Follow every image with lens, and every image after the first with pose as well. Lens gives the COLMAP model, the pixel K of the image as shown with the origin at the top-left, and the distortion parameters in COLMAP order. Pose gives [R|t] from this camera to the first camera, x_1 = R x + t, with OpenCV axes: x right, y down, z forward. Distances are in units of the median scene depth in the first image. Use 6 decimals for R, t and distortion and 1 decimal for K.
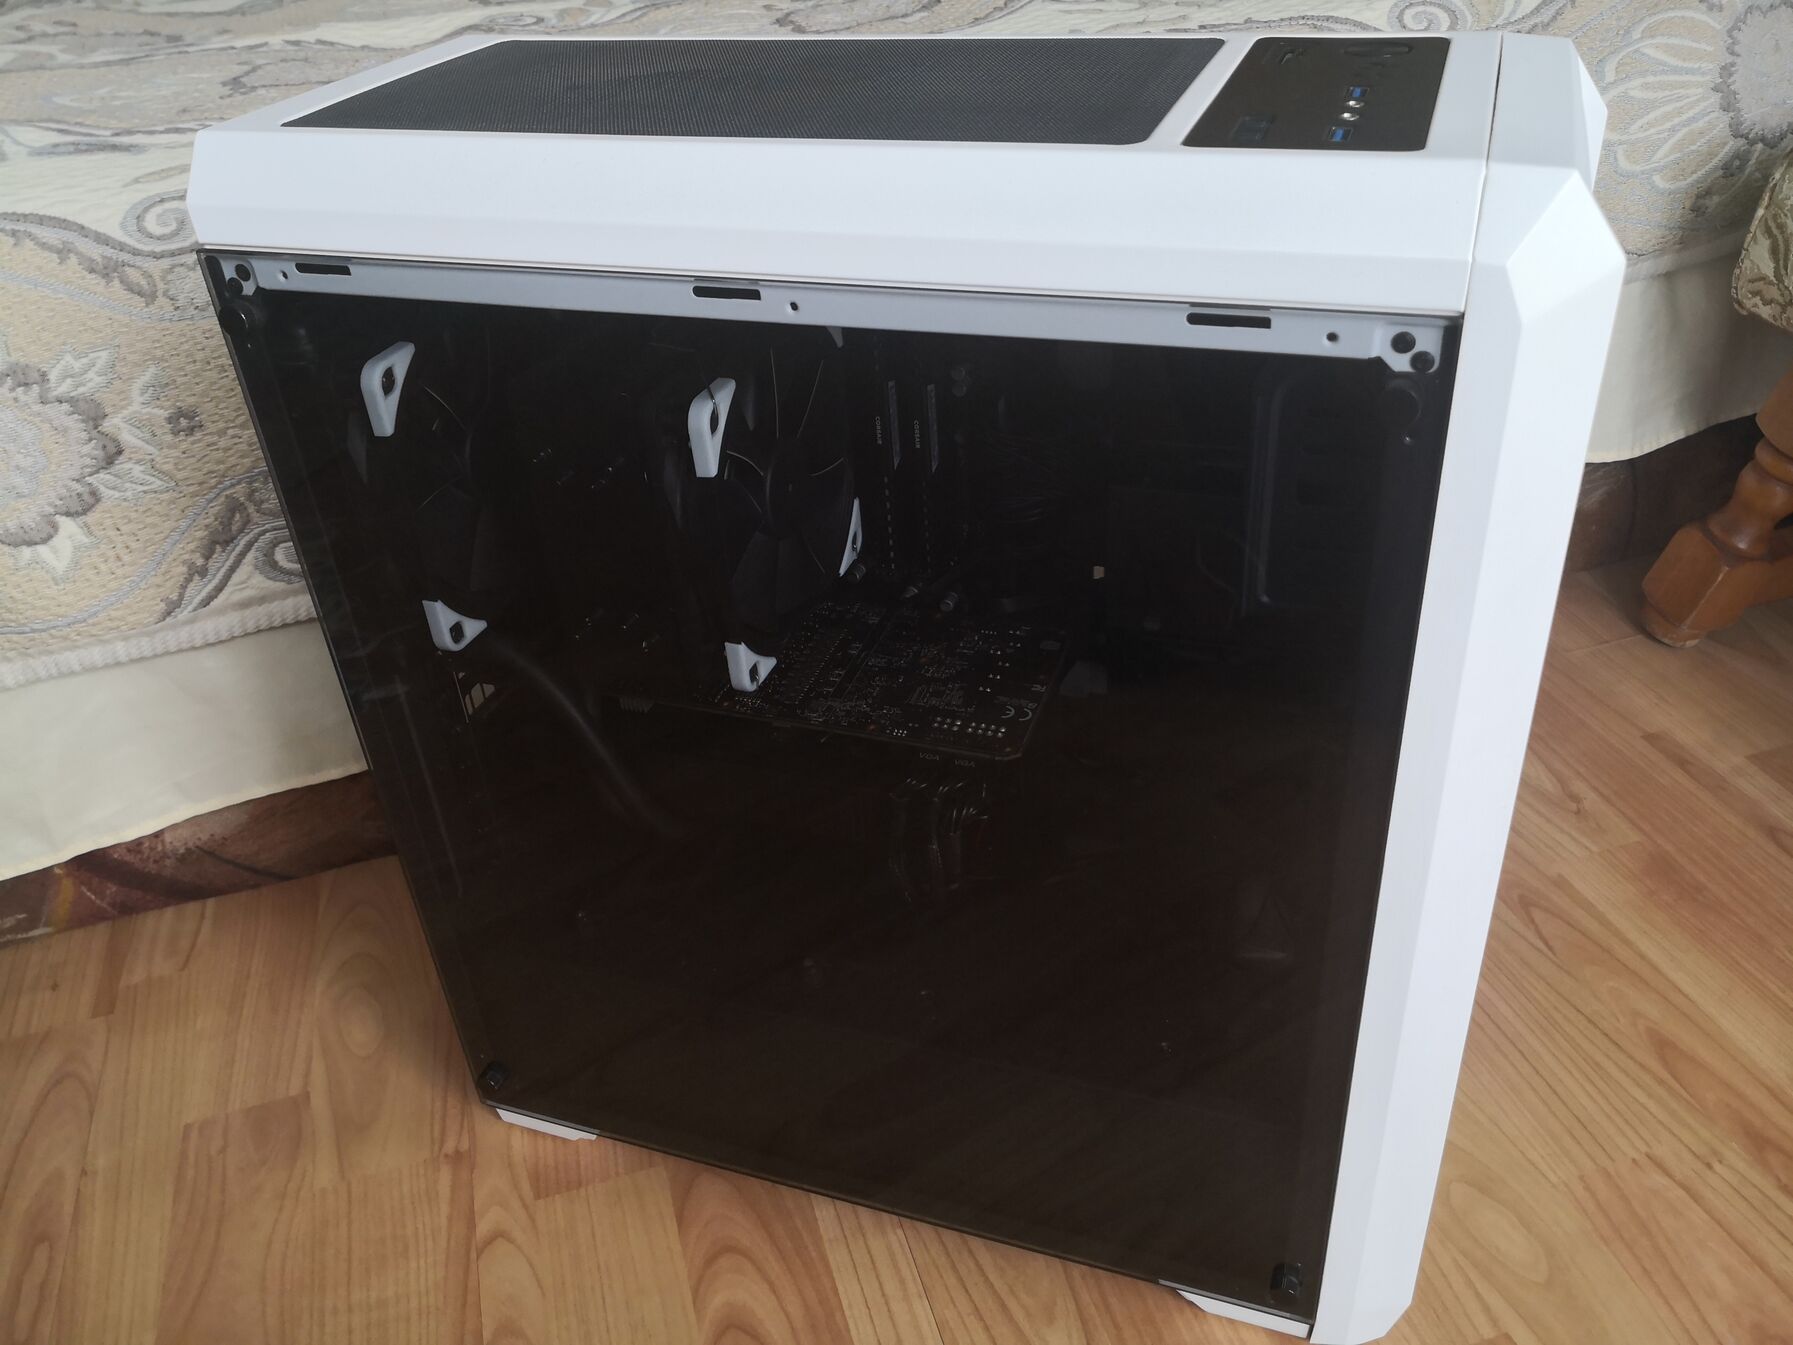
lens RADIAL K [[1428.6, 0, 885.7], [0, 1428.6, 665.9], [0, 0, 1]] dist [-0.016354, -0.014974]
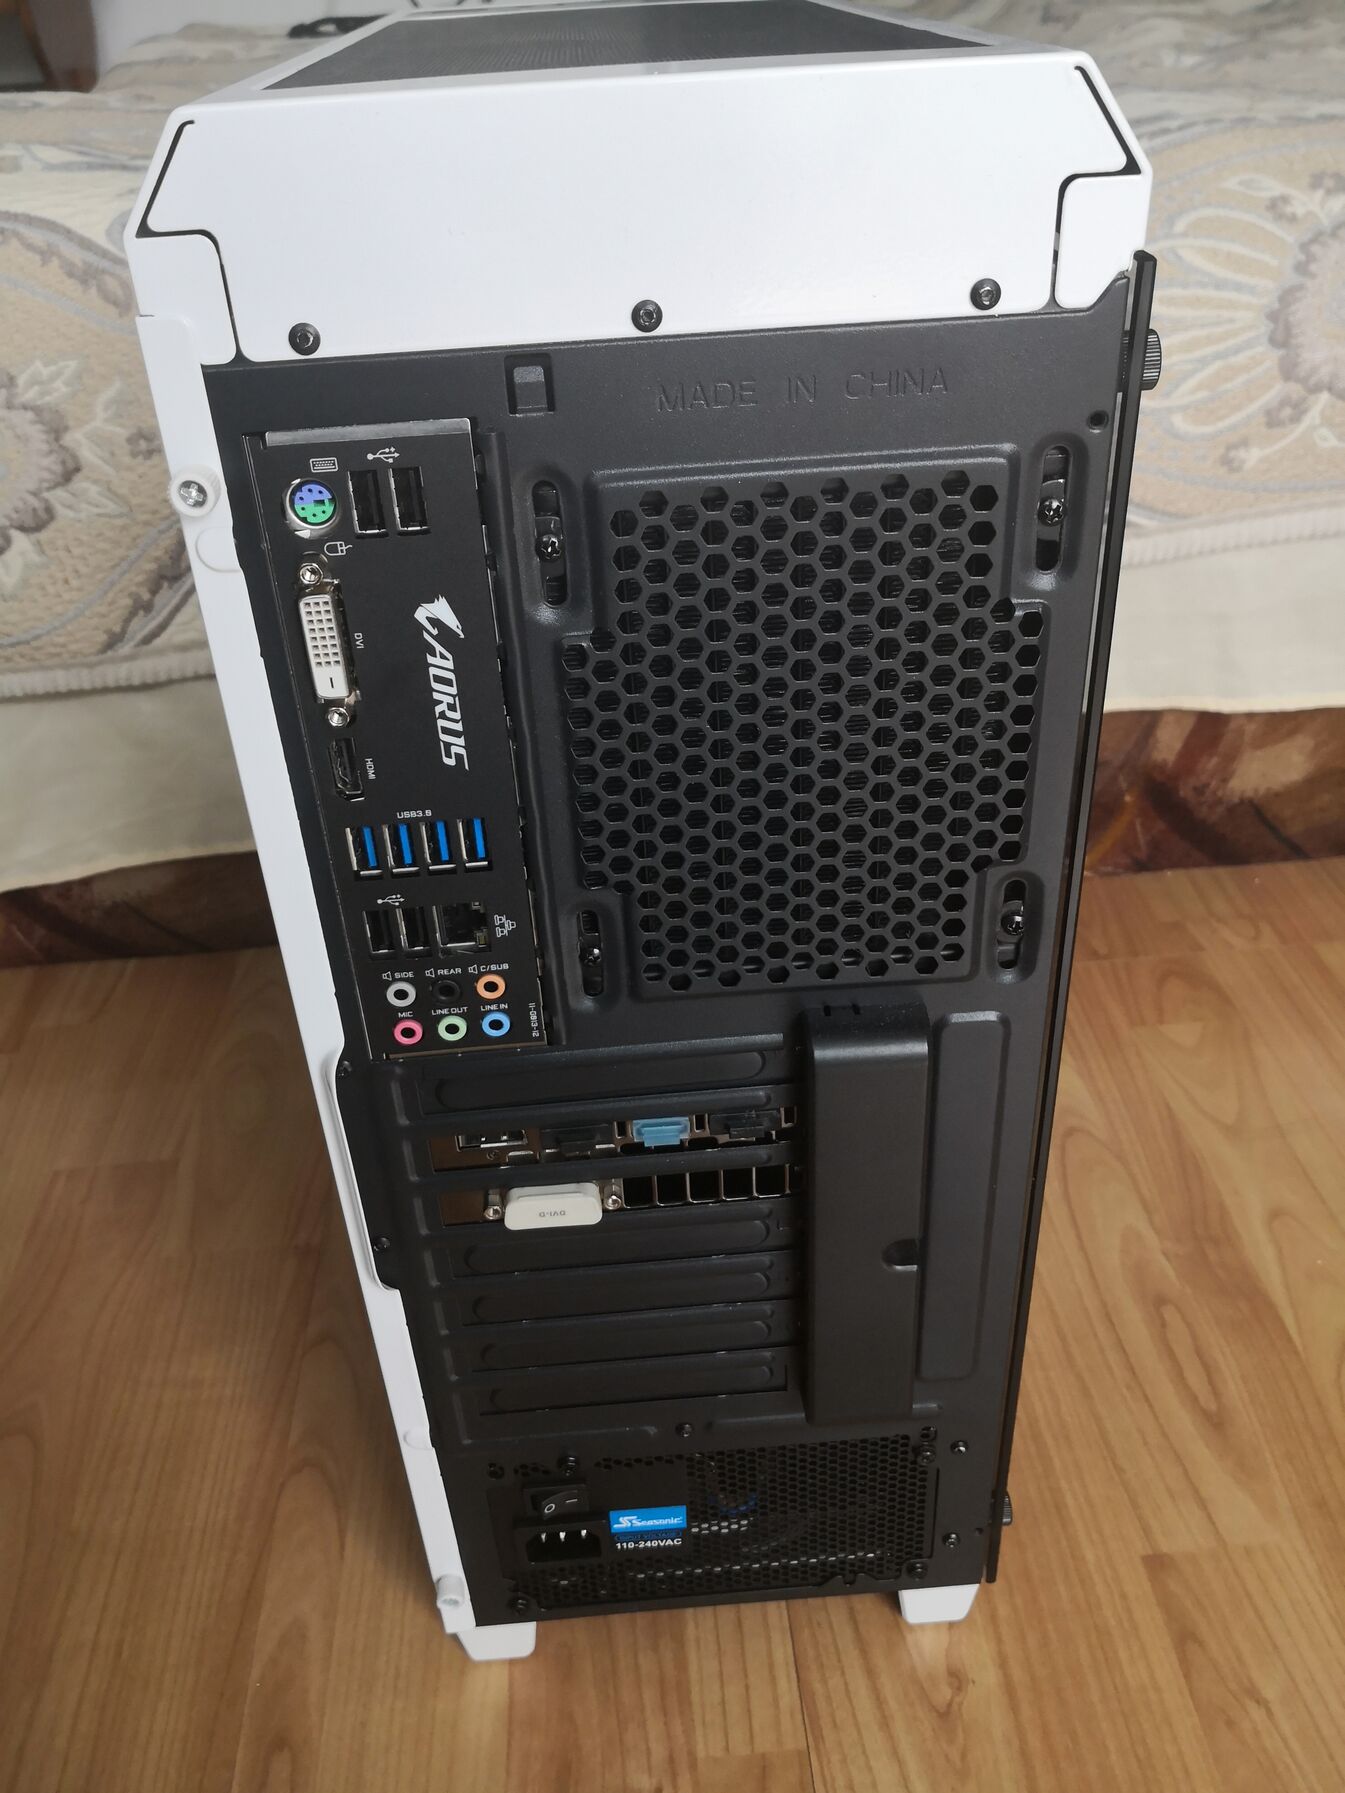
lens RADIAL K [[1428.6, 0, 668.9], [0, 1428.6, 914.2], [0, 0, 1]] dist [-0.016354, -0.014974]
pose [[0.974085, 0.137534, -0.179566, 0.065678], [-0.135275, 0.990497, 0.024824, 0.069693], [0.181273, 0.000110, 0.983433, 0.120951]]
